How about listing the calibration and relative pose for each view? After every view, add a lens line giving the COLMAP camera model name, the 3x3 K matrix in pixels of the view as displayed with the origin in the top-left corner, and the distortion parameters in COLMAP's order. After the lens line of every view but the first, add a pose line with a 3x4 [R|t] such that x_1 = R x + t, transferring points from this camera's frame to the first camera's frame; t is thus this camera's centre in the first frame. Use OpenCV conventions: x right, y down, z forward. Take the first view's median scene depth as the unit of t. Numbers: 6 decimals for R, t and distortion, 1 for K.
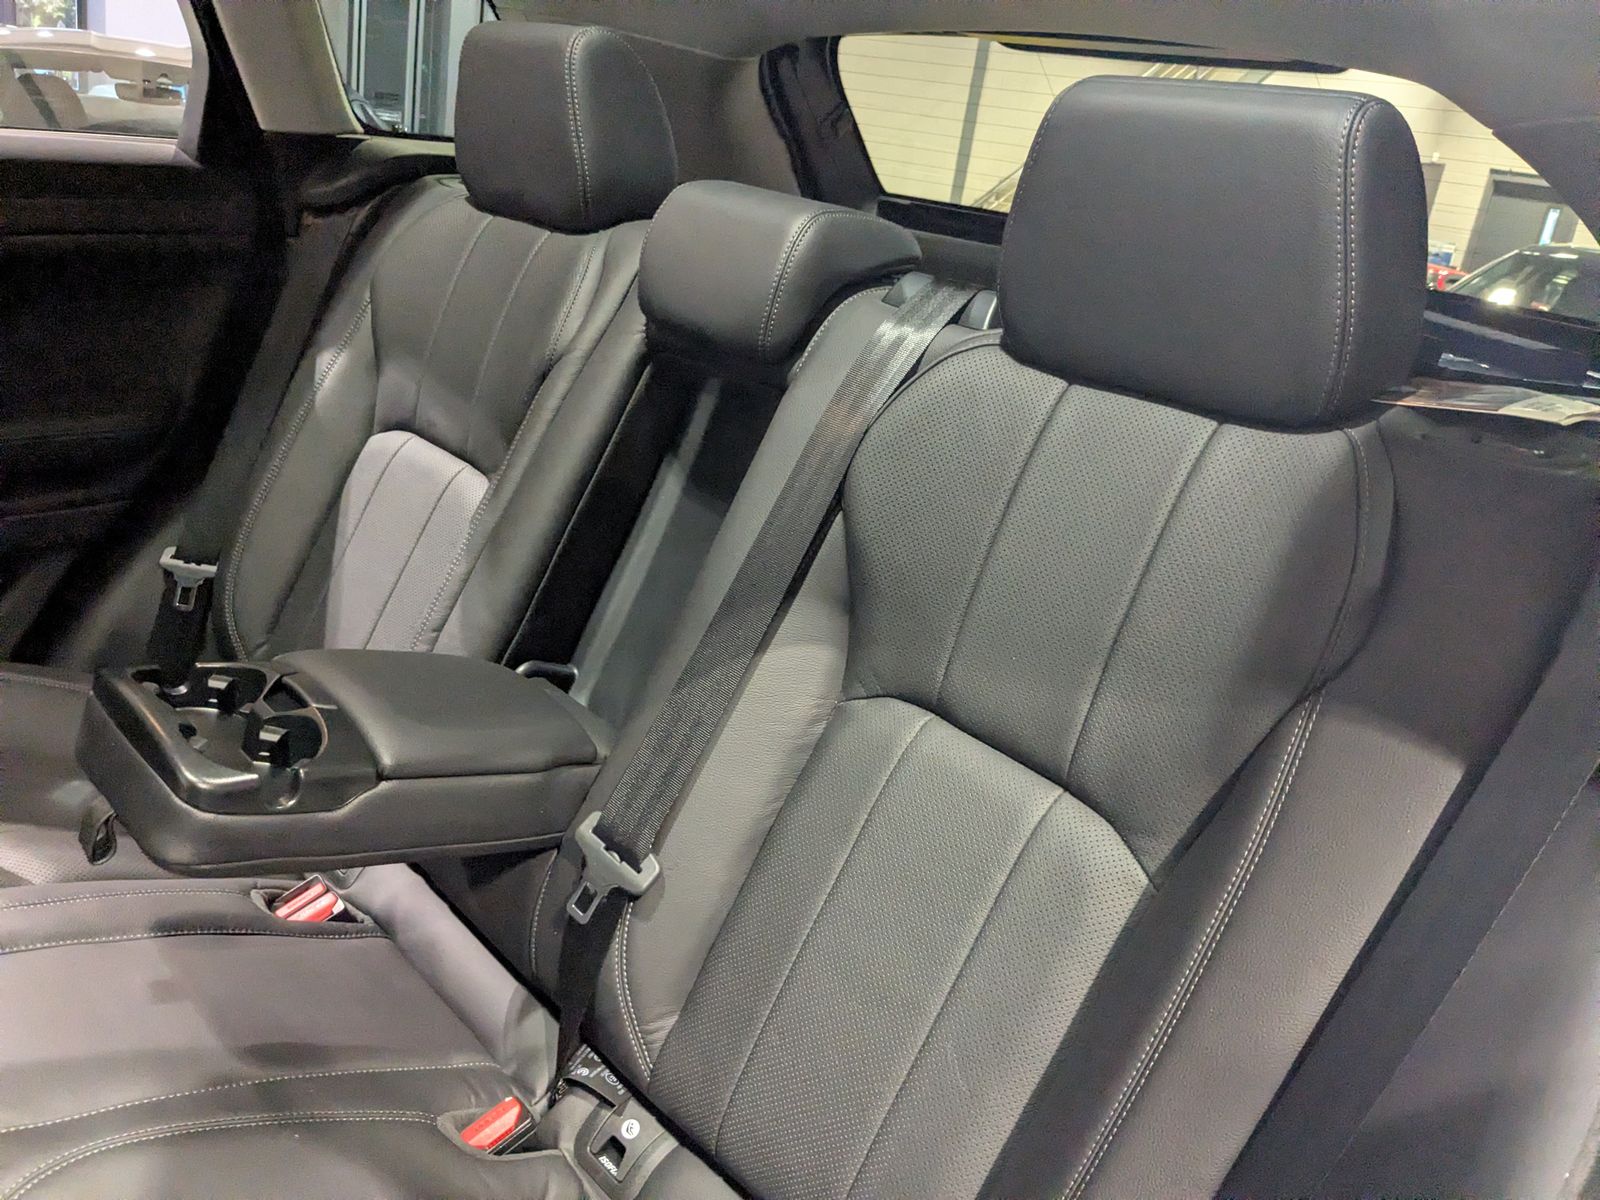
lens RADIAL K [[1260.8, 0, 806.5], [0, 1260.8, 615.1], [0, 0, 1]] dist [0.044168, -0.086855]
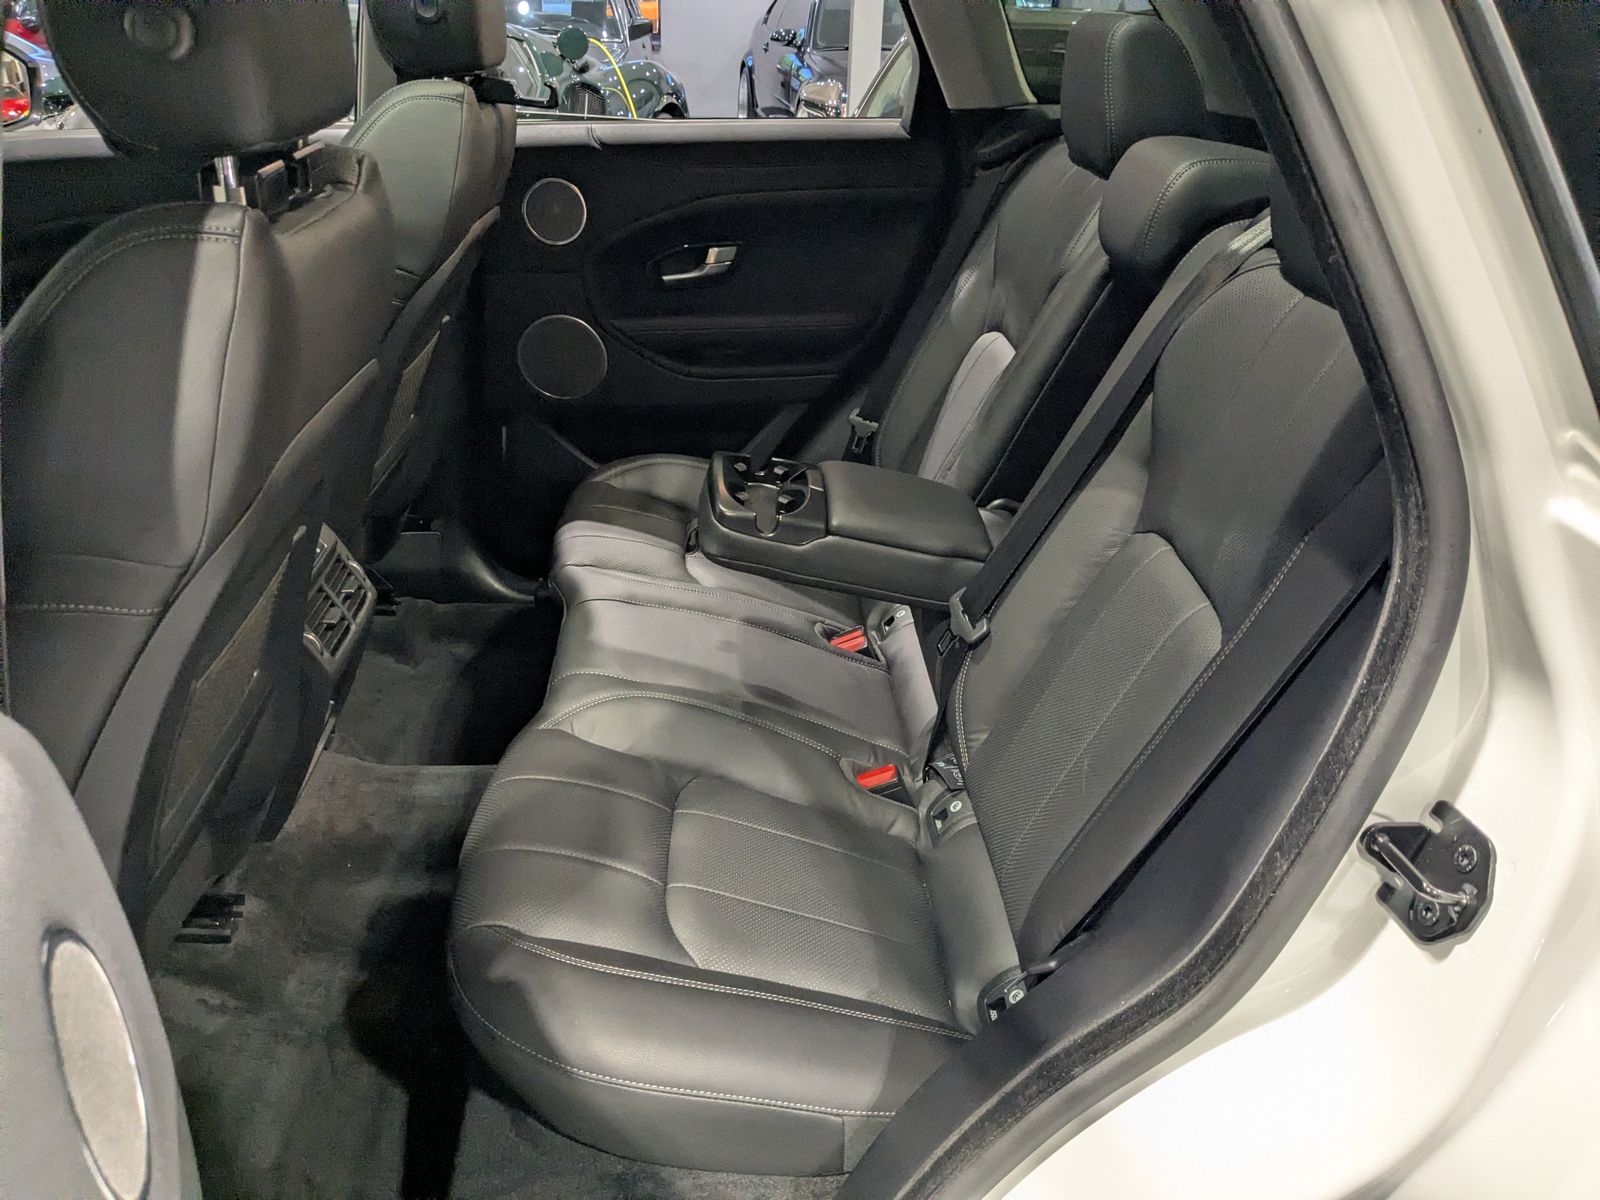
lens RADIAL K [[1222.1, 0, 793.8], [0, 1222.1, 604.3], [0, 0, 1]] dist [0.045803, -0.140206]
pose [[0.774281, 0.176149, -0.607832, 0.524487], [-0.145950, 0.984293, 0.099329, 0.061059], [0.615782, 0.011805, 0.787828, -0.229195]]
